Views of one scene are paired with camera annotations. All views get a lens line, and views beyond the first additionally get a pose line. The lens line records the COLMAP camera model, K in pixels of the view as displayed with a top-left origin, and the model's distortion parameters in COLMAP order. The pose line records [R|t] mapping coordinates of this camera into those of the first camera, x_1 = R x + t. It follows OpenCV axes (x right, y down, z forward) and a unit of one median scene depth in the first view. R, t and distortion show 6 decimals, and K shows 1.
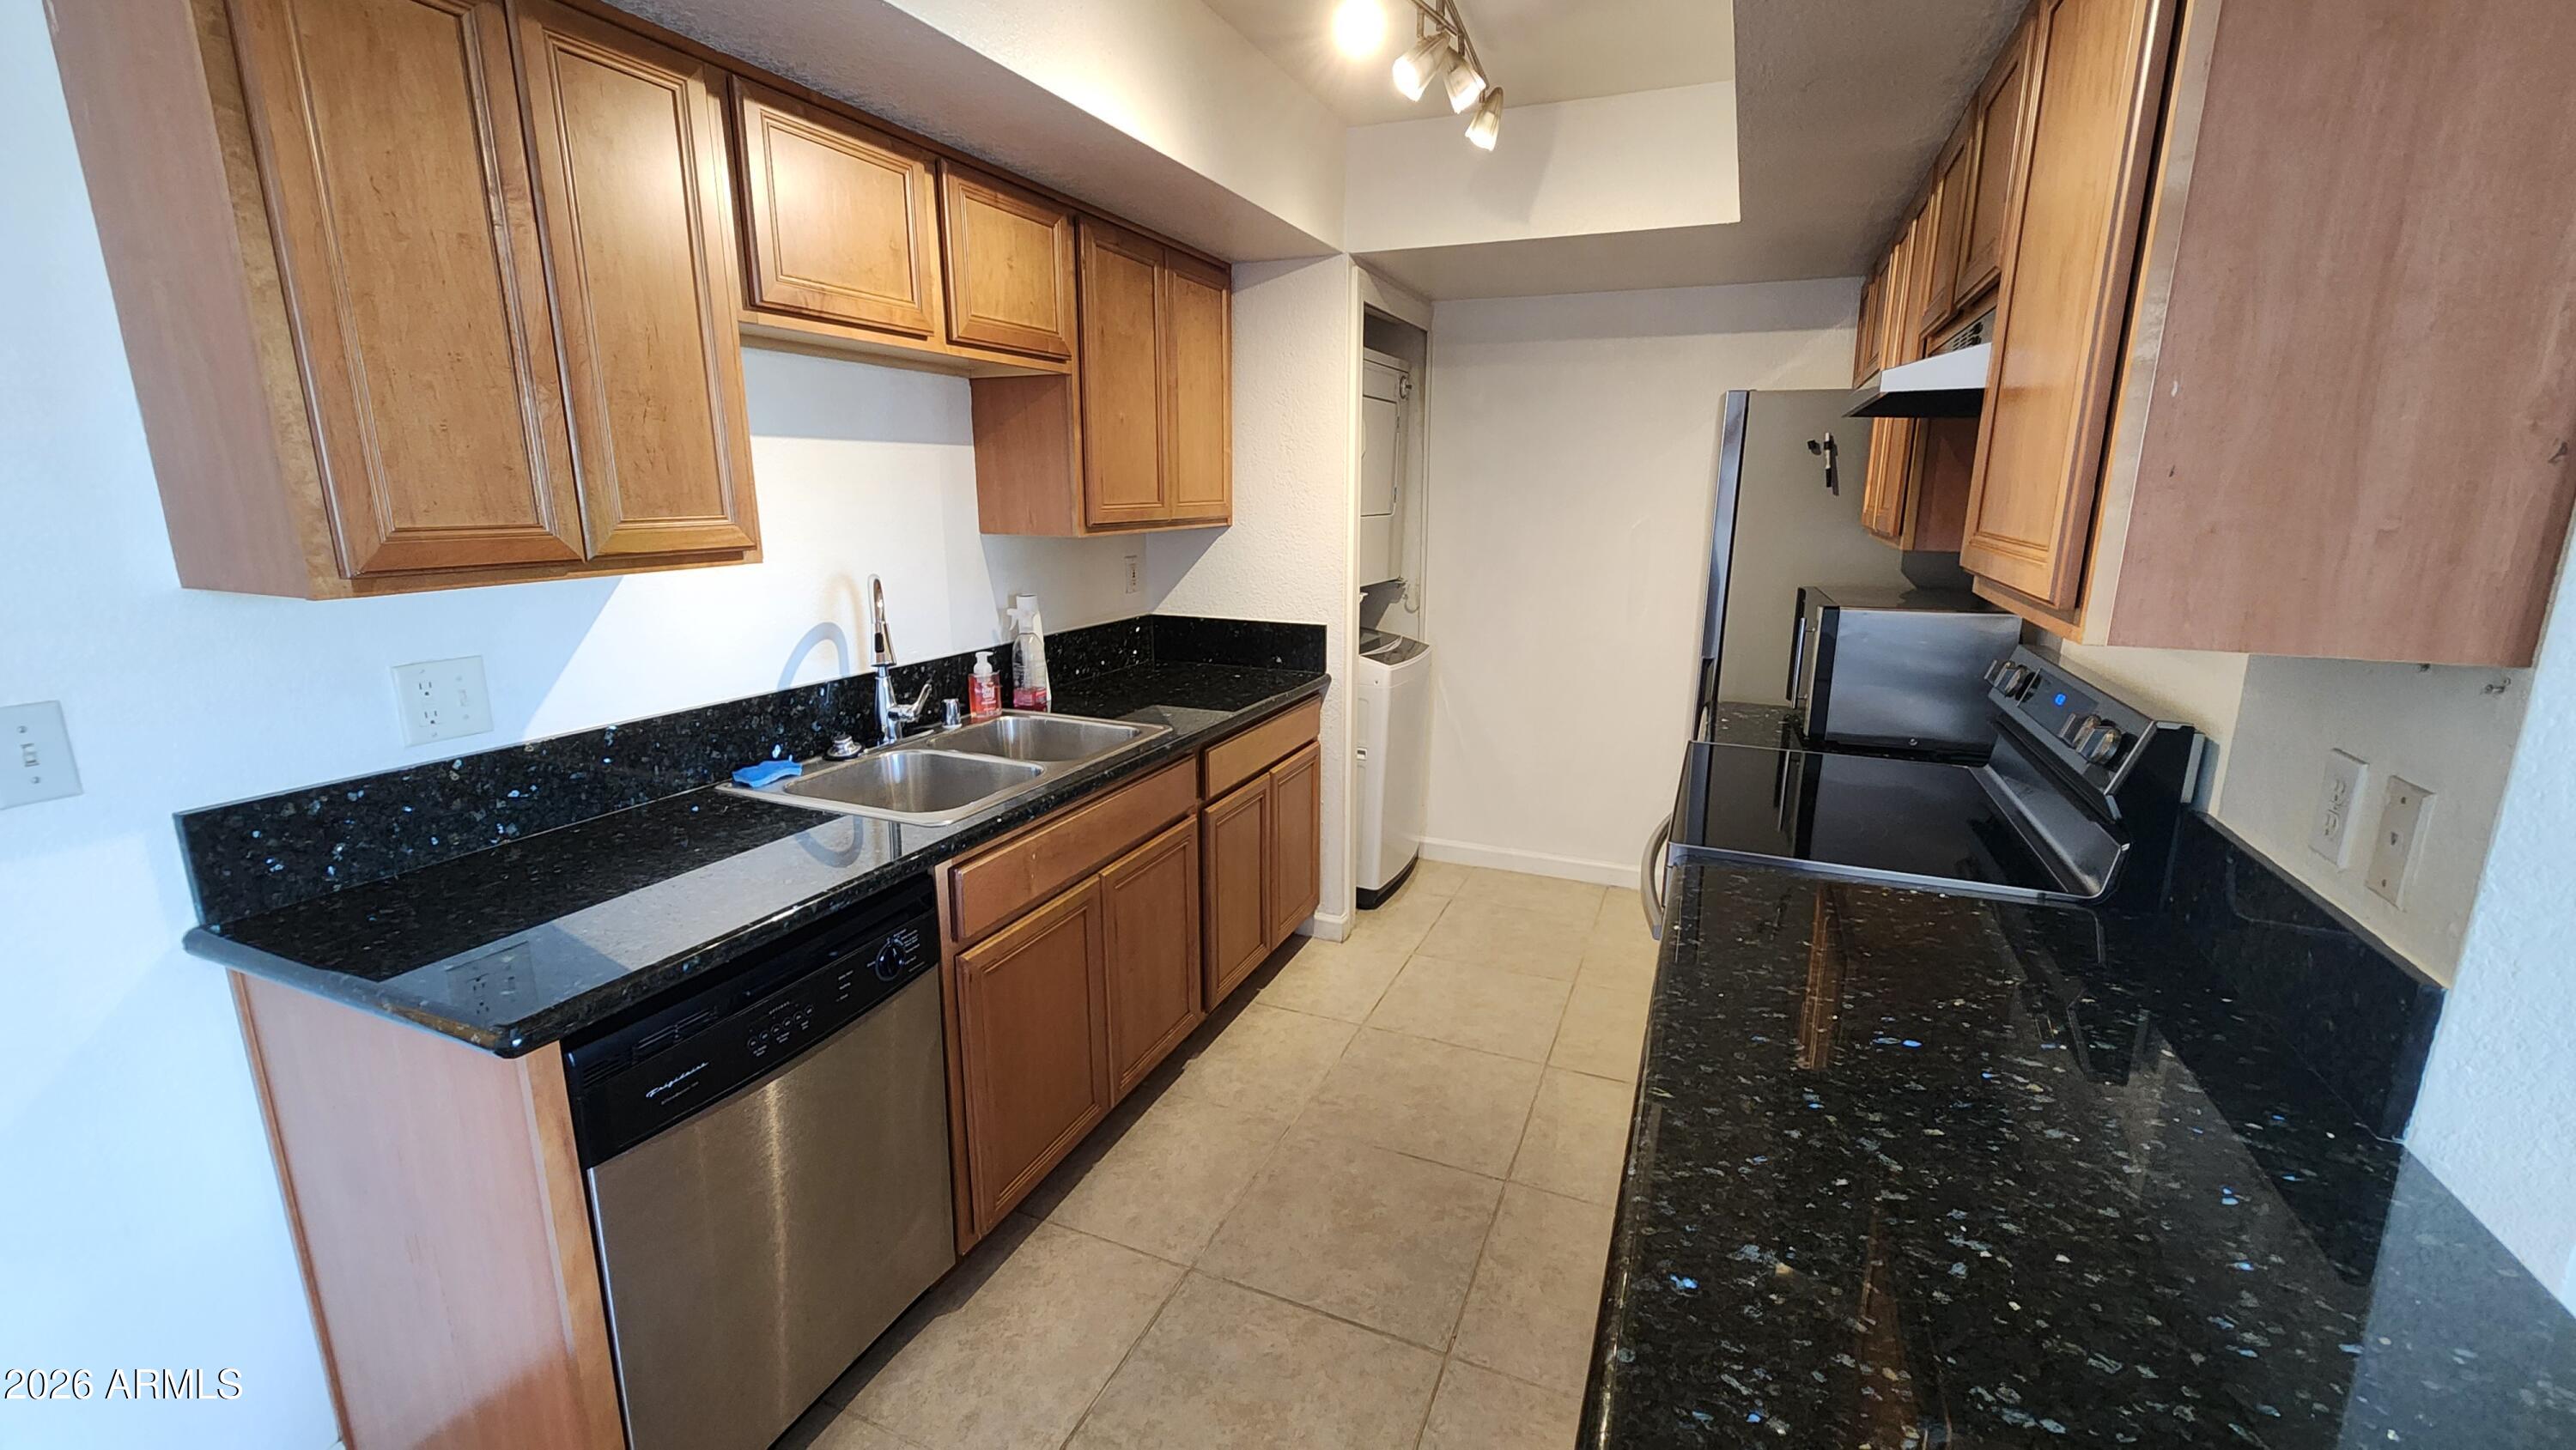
lens RADIAL K [[1048.5, 0, 1285.5], [0, 1048.5, 725.4], [0, 0, 1]] dist [0.000863, -0.001622]
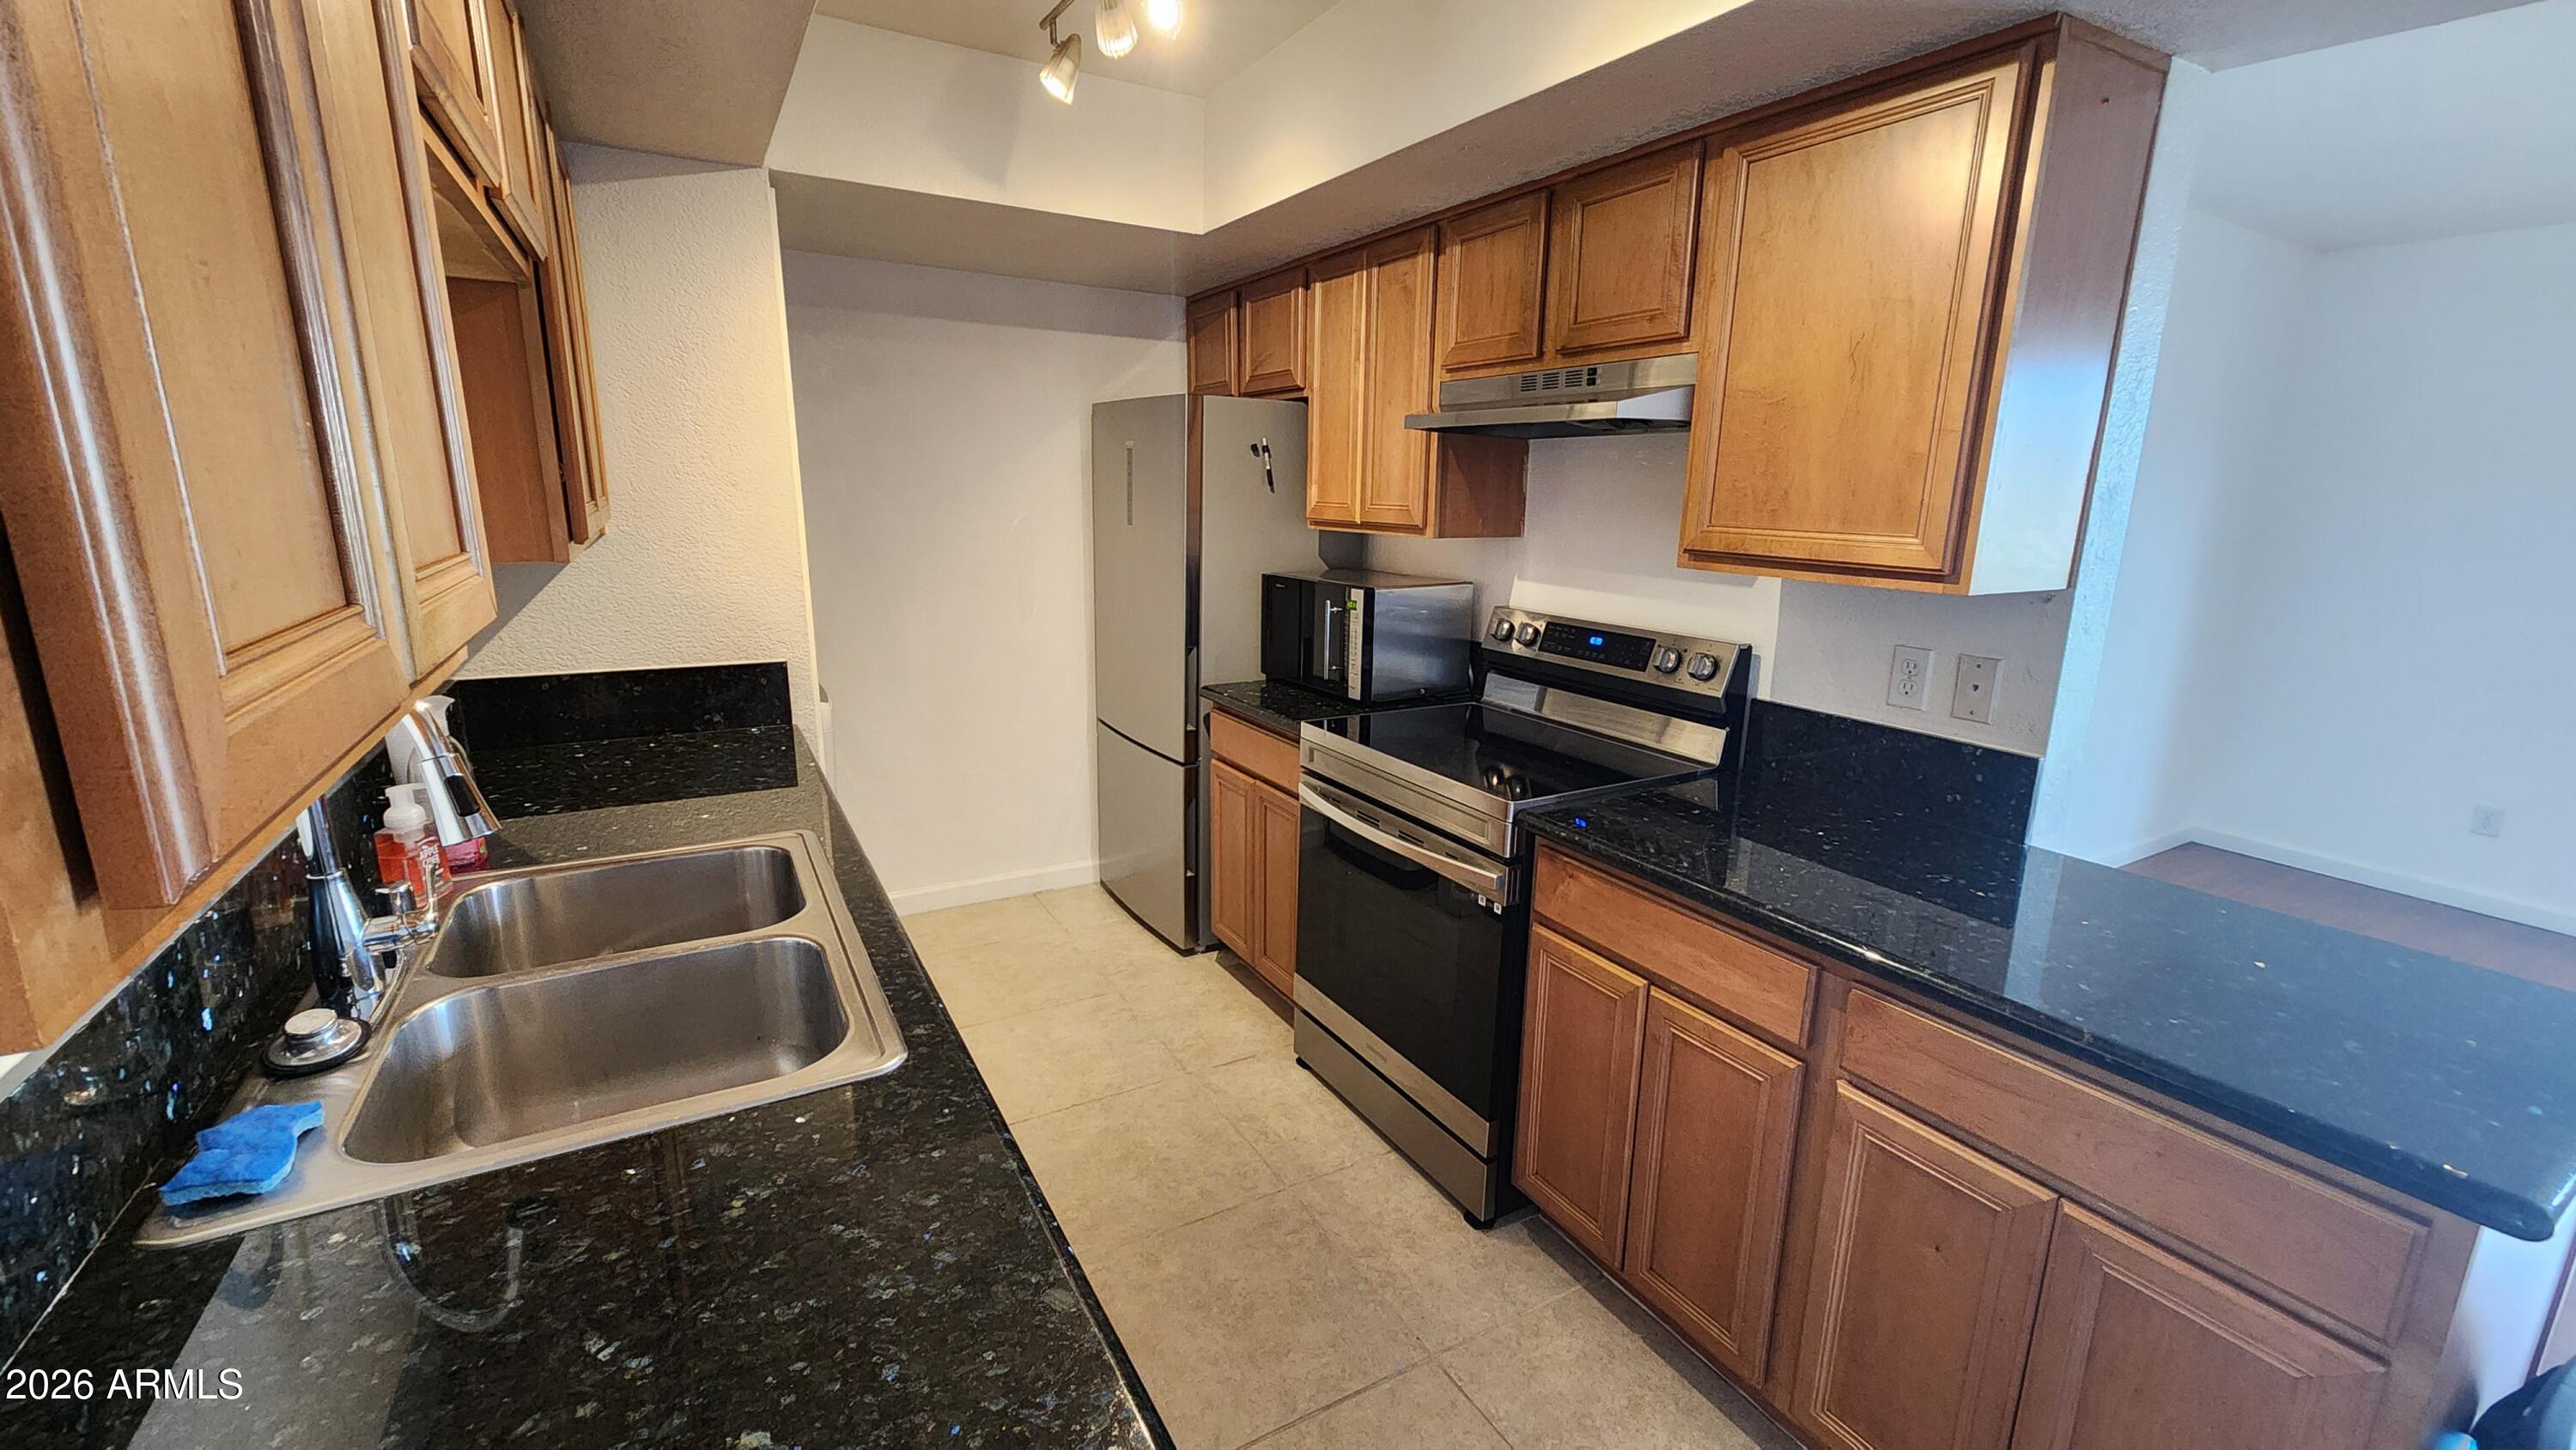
lens RADIAL K [[1048.5, 0, 1293.8], [0, 1048.5, 719.2], [0, 0, 1]] dist [0.000863, -0.001622]
pose [[0.597370, -0.167706, 0.784235, -0.504948], [0.164490, 0.982722, 0.084855, -0.085609], [-0.784915, 0.078309, 0.614635, 0.367916]]
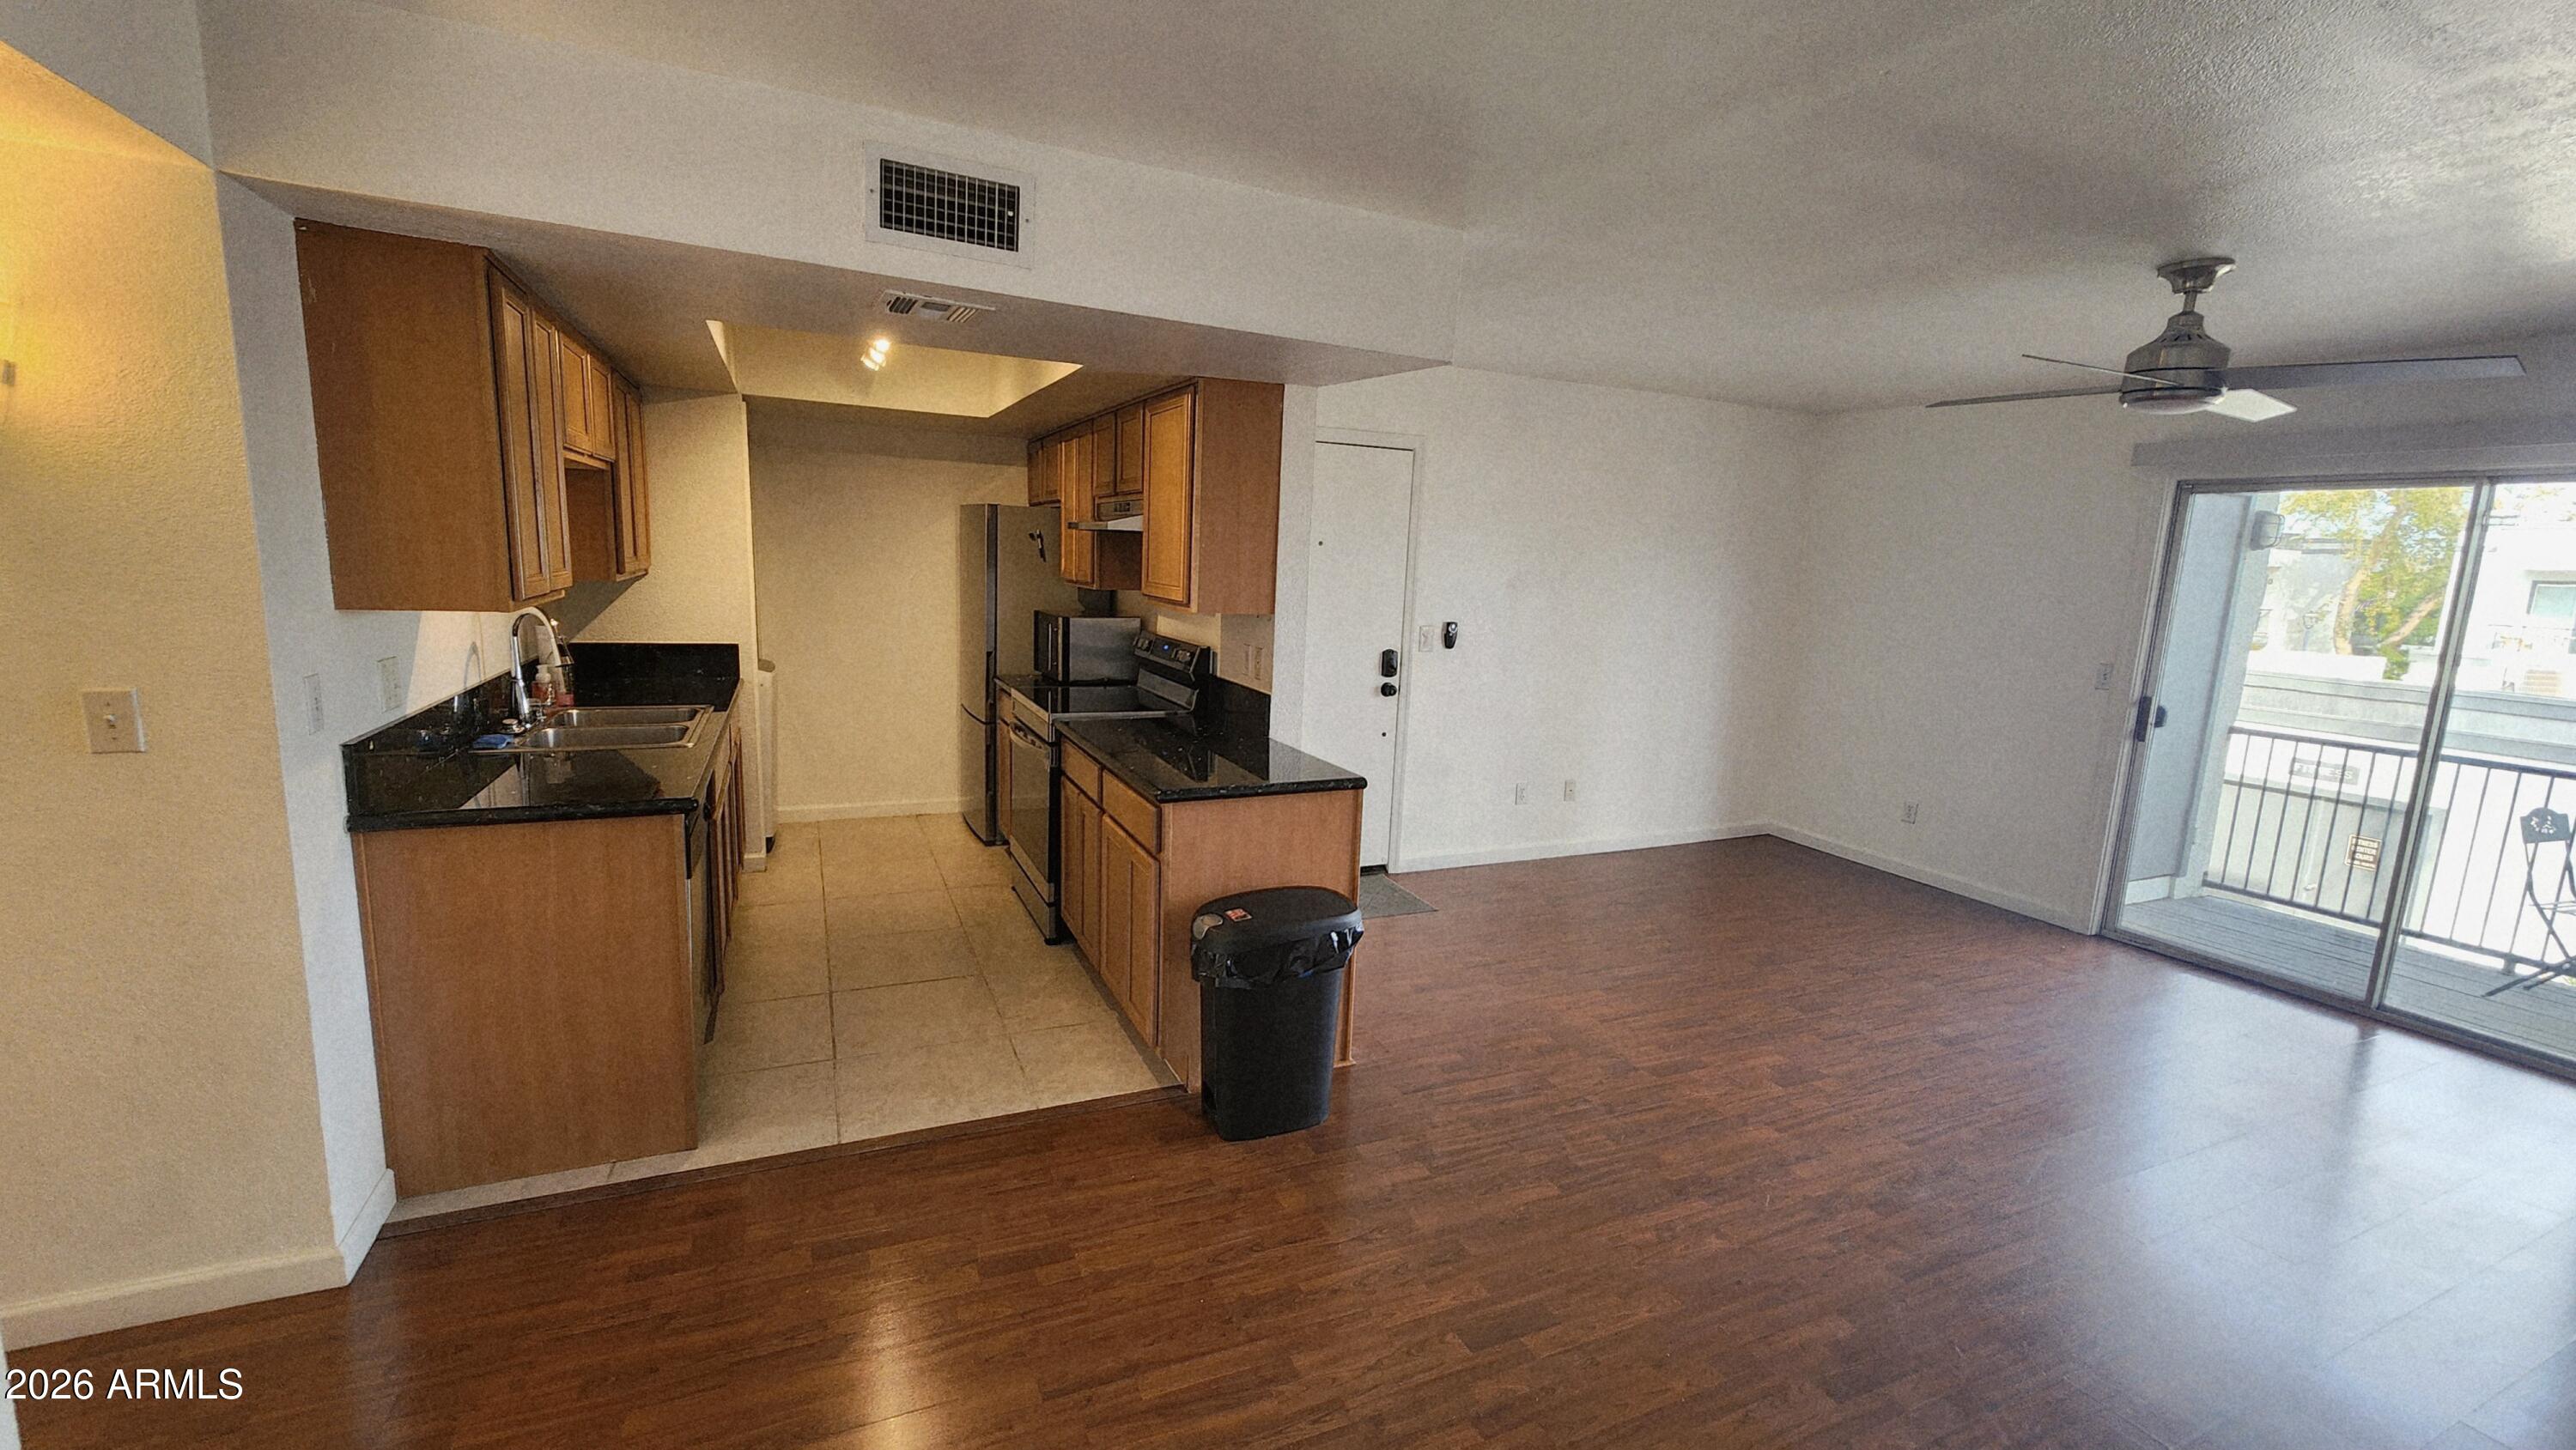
lens RADIAL K [[1048.5, 0, 1293.7], [0, 1048.5, 734.6], [0, 0, 1]] dist [0.000863, -0.001622]
pose [[0.666464, -0.101488, 0.738597, -0.771219], [0.127686, 0.991592, 0.021035, 0.137581], [-0.734521, 0.080289, 0.673819, -0.746398]]
